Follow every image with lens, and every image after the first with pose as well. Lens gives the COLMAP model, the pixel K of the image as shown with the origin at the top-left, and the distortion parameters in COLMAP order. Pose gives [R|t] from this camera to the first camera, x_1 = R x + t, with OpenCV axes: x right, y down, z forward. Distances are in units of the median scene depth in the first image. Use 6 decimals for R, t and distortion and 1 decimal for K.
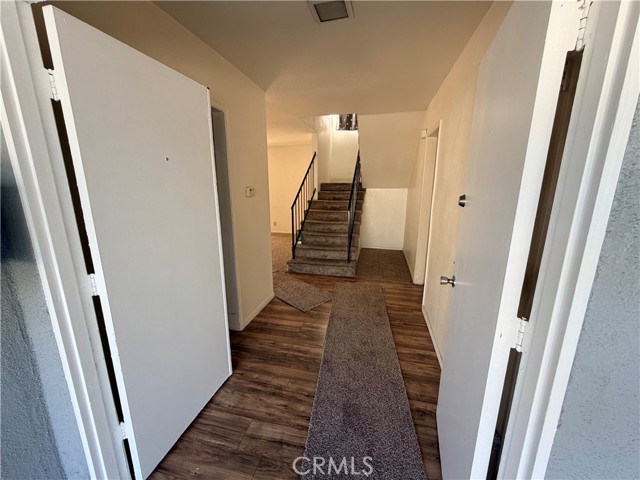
lens RADIAL K [[255.5, 0, 318.7], [0, 255.5, 238.9], [0, 0, 1]] dist [-0.000560, 0.000147]
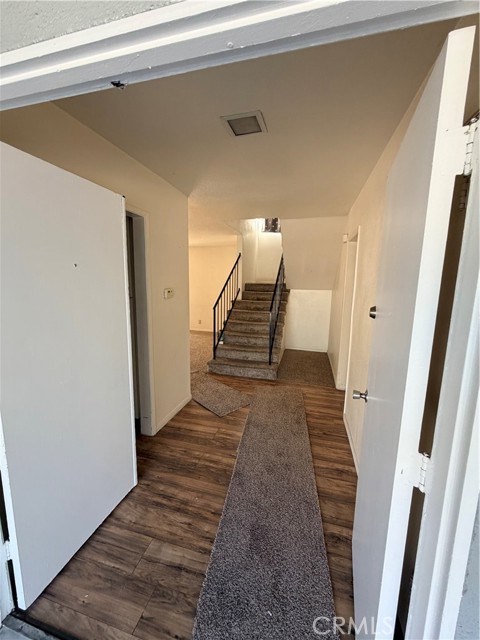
lens RADIAL K [[255.5, 0, 240.2], [0, 255.5, 317.9], [0, 0, 1]] dist [-0.000560, 0.000147]
pose [[0.999415, 0.021085, -0.026933, 0.049163], [-0.022949, 0.997220, -0.070894, -0.027423], [0.025363, 0.071471, 0.997120, 0.015008]]
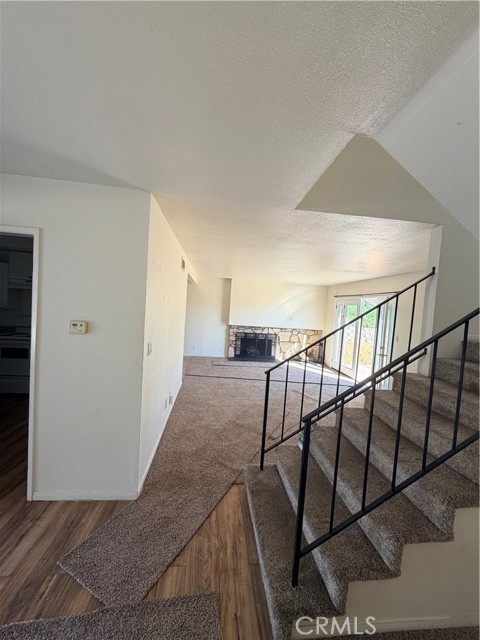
lens RADIAL K [[255.5, 0, 240.2], [0, 255.5, 317.9], [0, 0, 1]] dist [-0.000560, 0.000147]
pose [[0.336268, 0.069559, -0.939194, 0.684844], [-0.269232, 0.962748, -0.025092, -0.370196], [0.902462, 0.261299, 0.342469, 1.352711]]
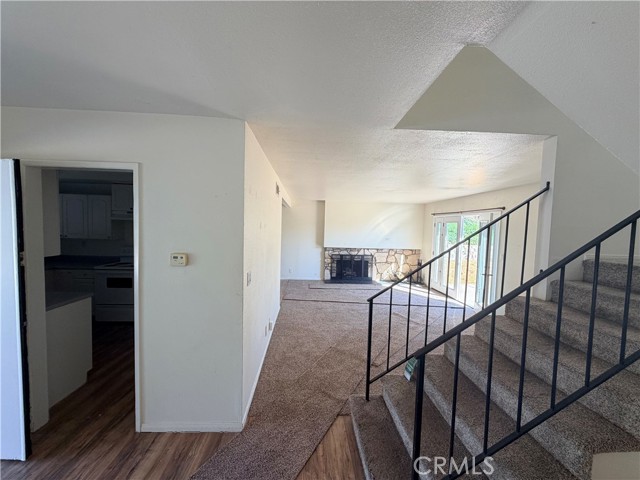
lens RADIAL K [[257.5, 0, 319.4], [0, 257.5, 240.1], [0, 0, 1]] dist [-0.000435, -0.000007]
pose [[0.281621, 0.059830, -0.957659, 0.655953], [-0.236765, 0.971526, -0.008929, -0.383246], [0.929856, 0.229254, 0.287768, 1.338952]]
